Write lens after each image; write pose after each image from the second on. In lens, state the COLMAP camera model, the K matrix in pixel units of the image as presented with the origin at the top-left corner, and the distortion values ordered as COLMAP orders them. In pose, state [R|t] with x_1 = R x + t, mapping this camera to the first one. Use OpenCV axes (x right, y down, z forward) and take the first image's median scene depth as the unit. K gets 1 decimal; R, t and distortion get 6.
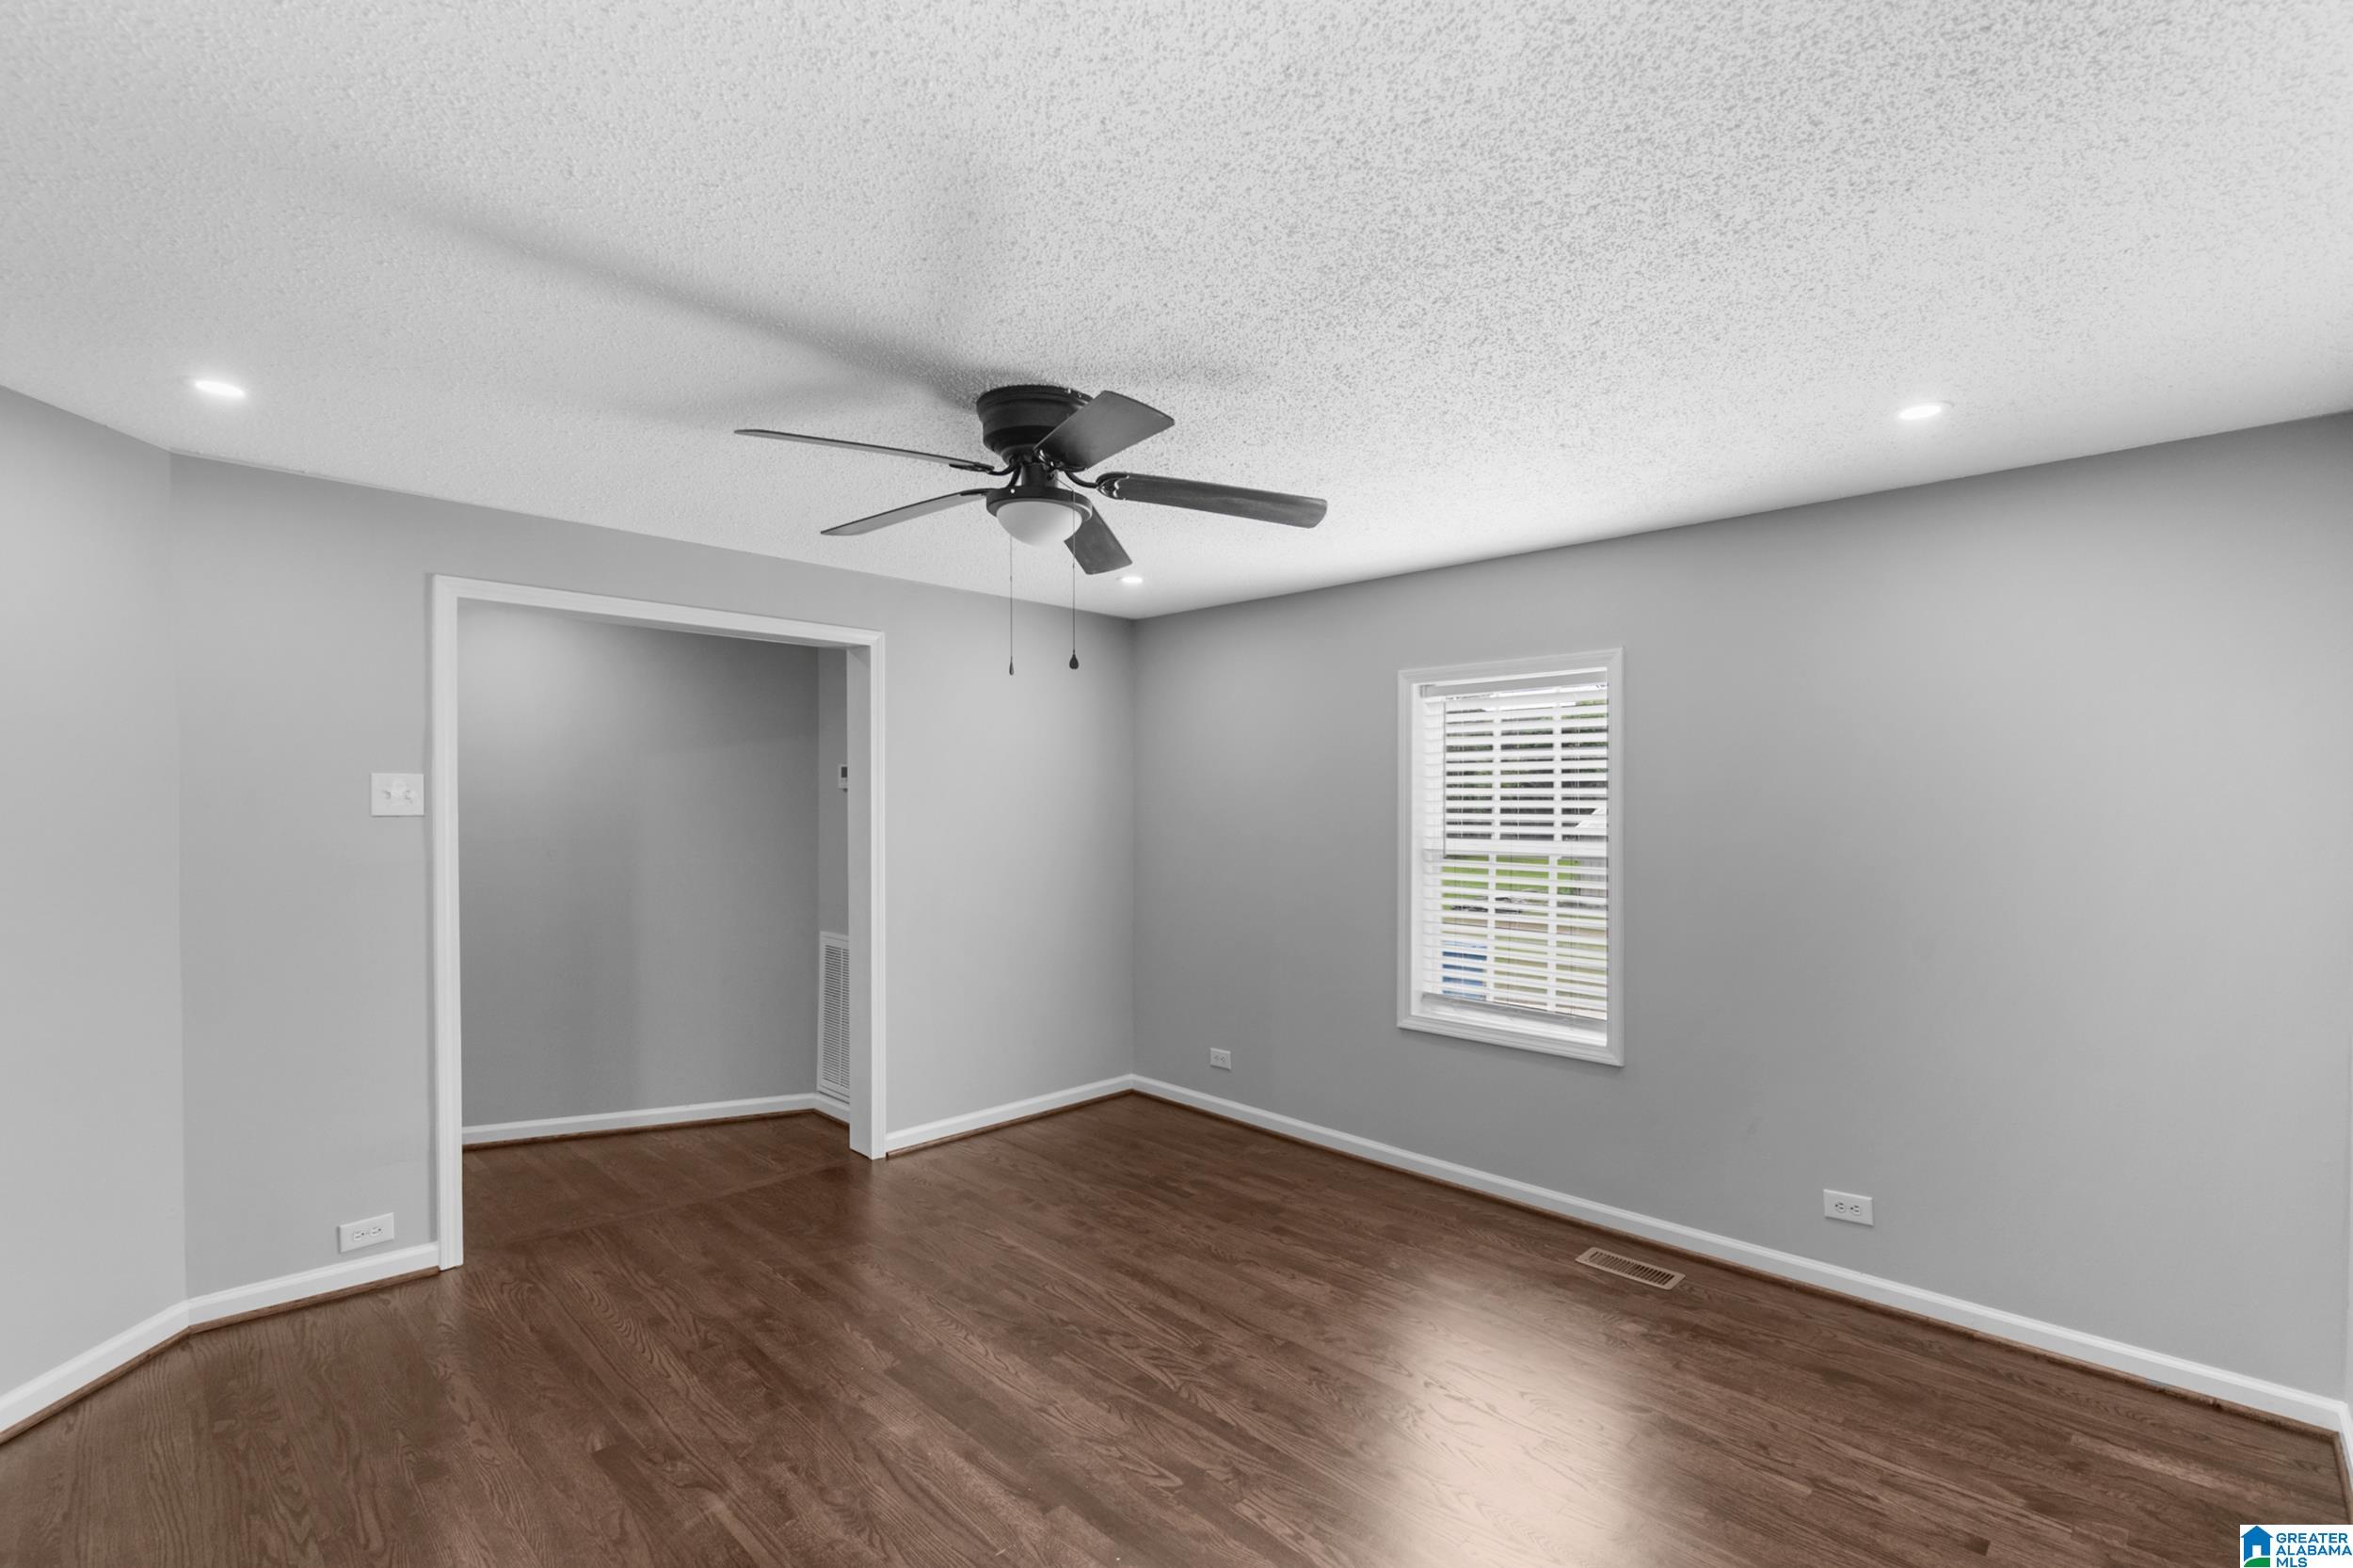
lens RADIAL K [[1055.7, 0, 1178.4], [0, 1055.7, 801.1], [0, 0, 1]] dist [0.013465, -0.005338]
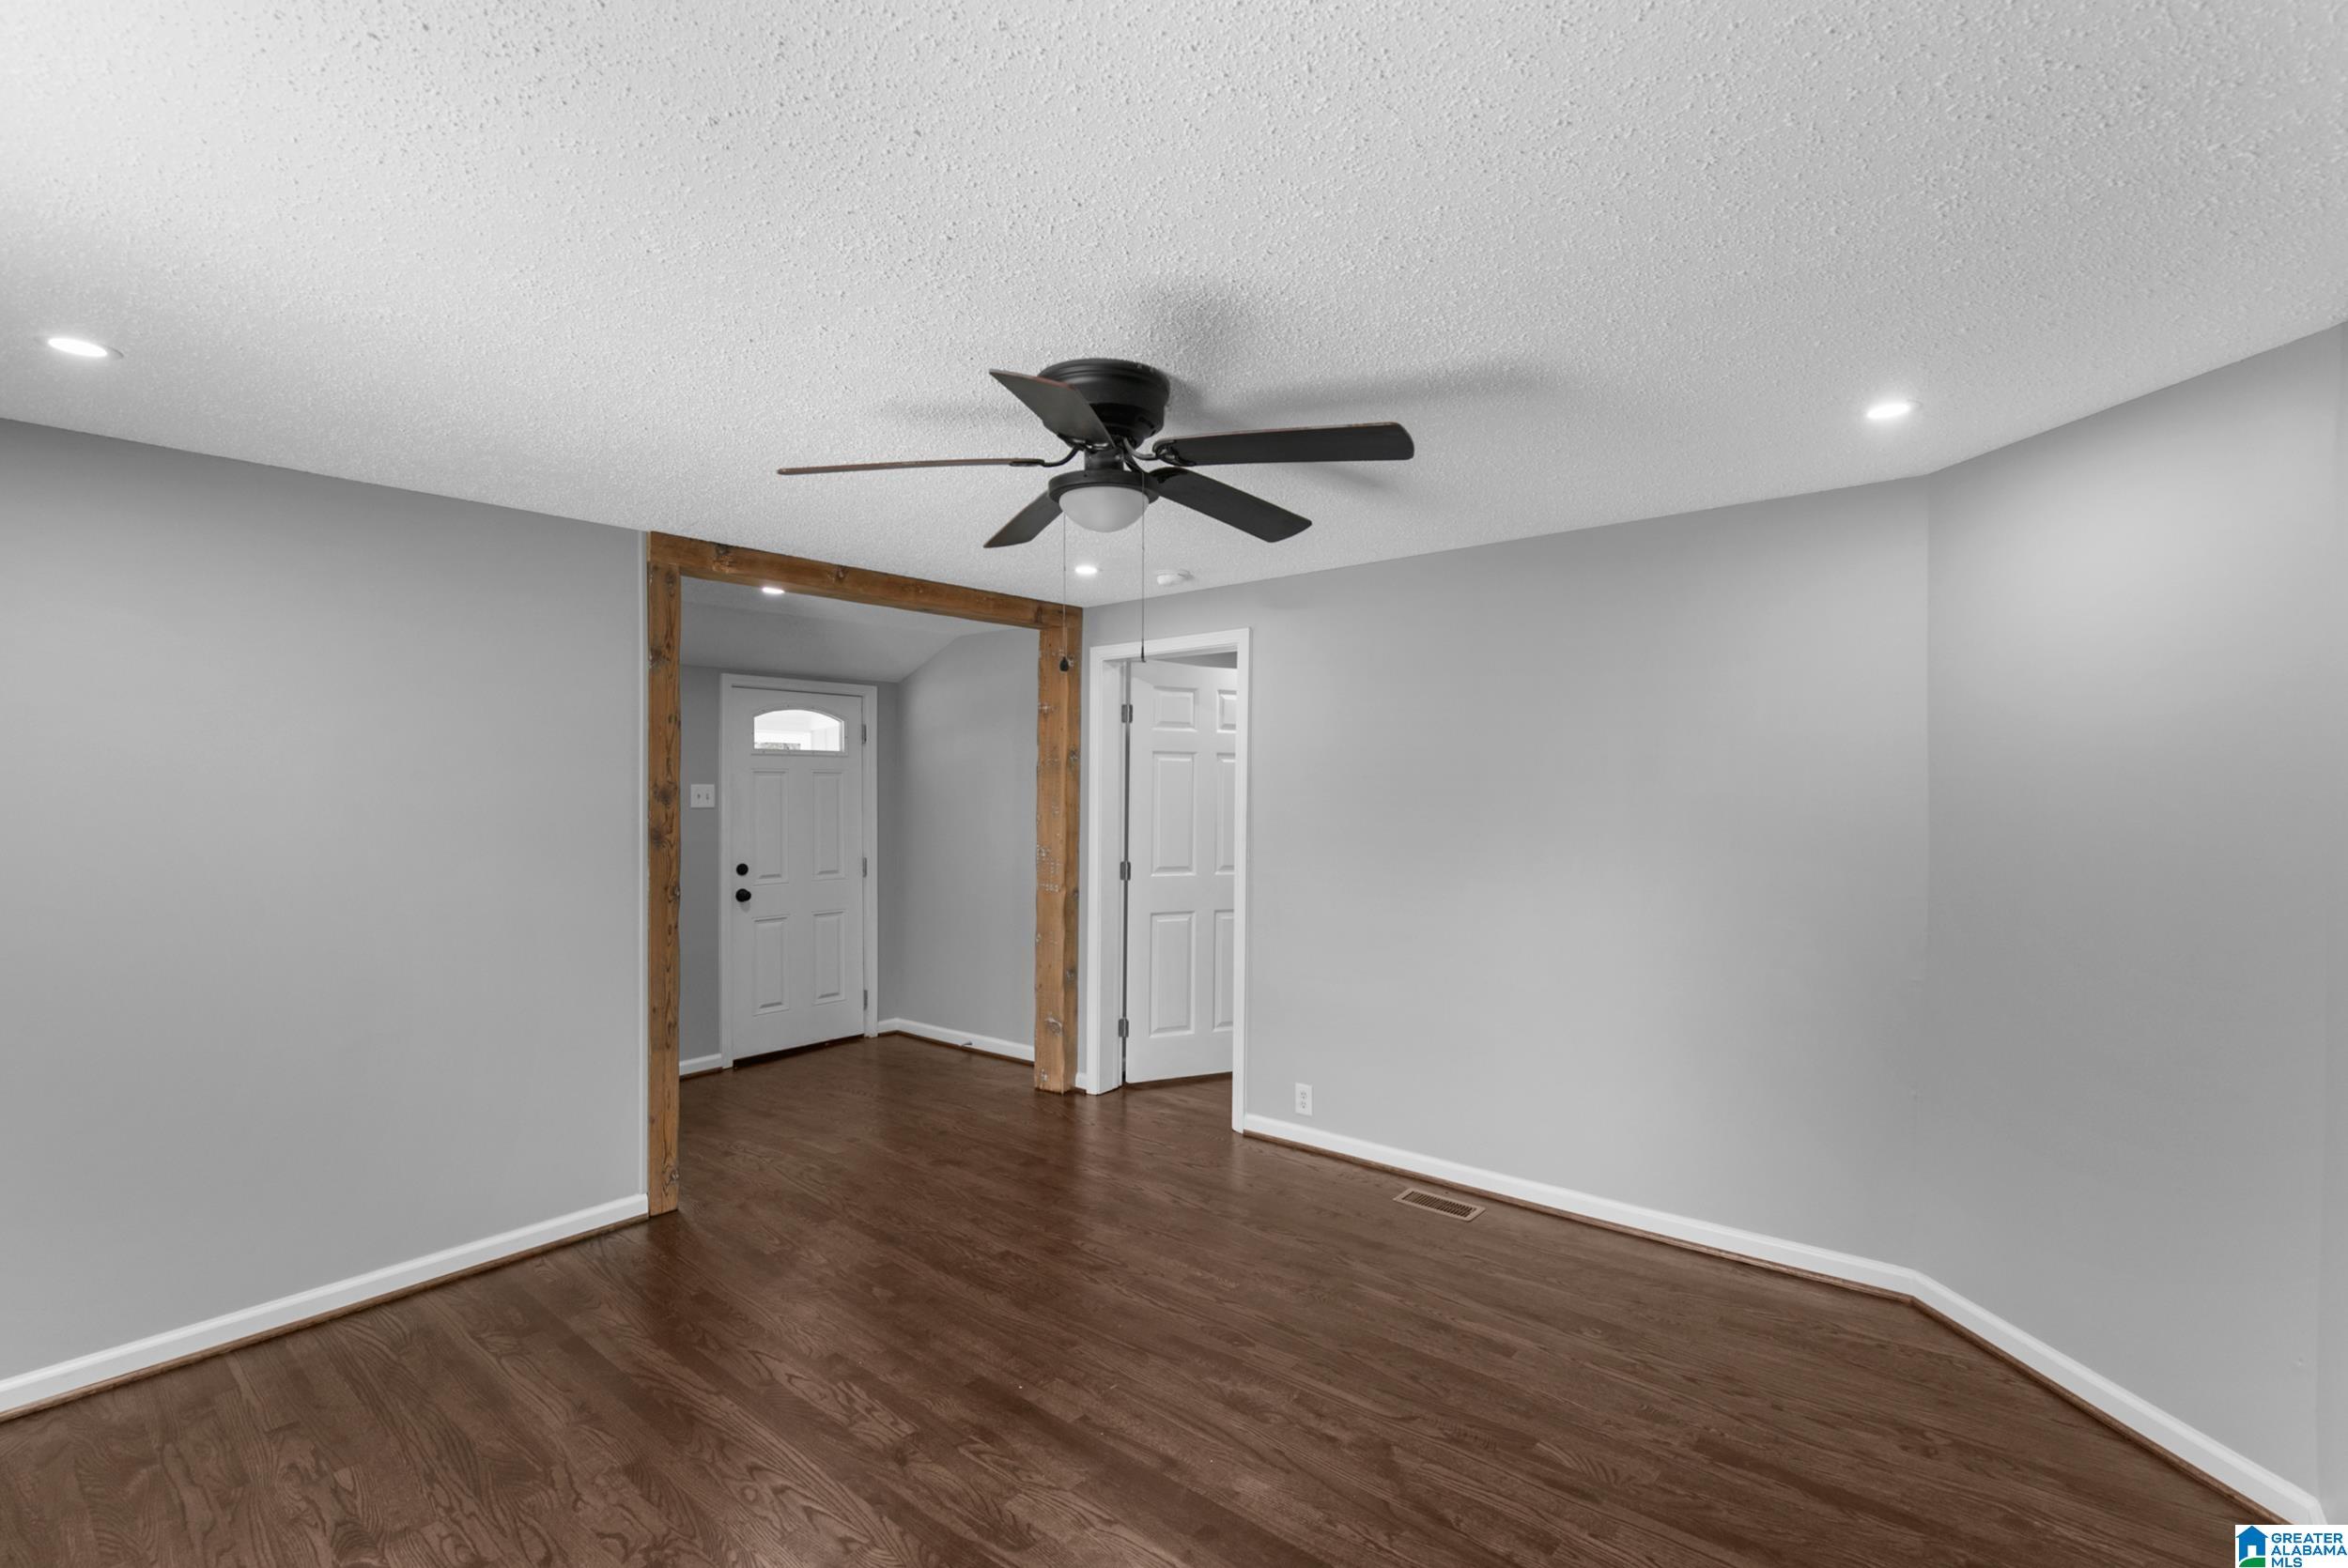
lens RADIAL K [[1066.8, 0, 1174.0], [0, 1066.8, 784.0], [0, 0, 1]] dist [0.000310, -0.000010]
pose [[-0.996660, -0.001675, -0.081649, -0.117497], [-0.001804, 0.999997, 0.001513, -0.018271], [0.081646, 0.001656, -0.996660, 1.994700]]
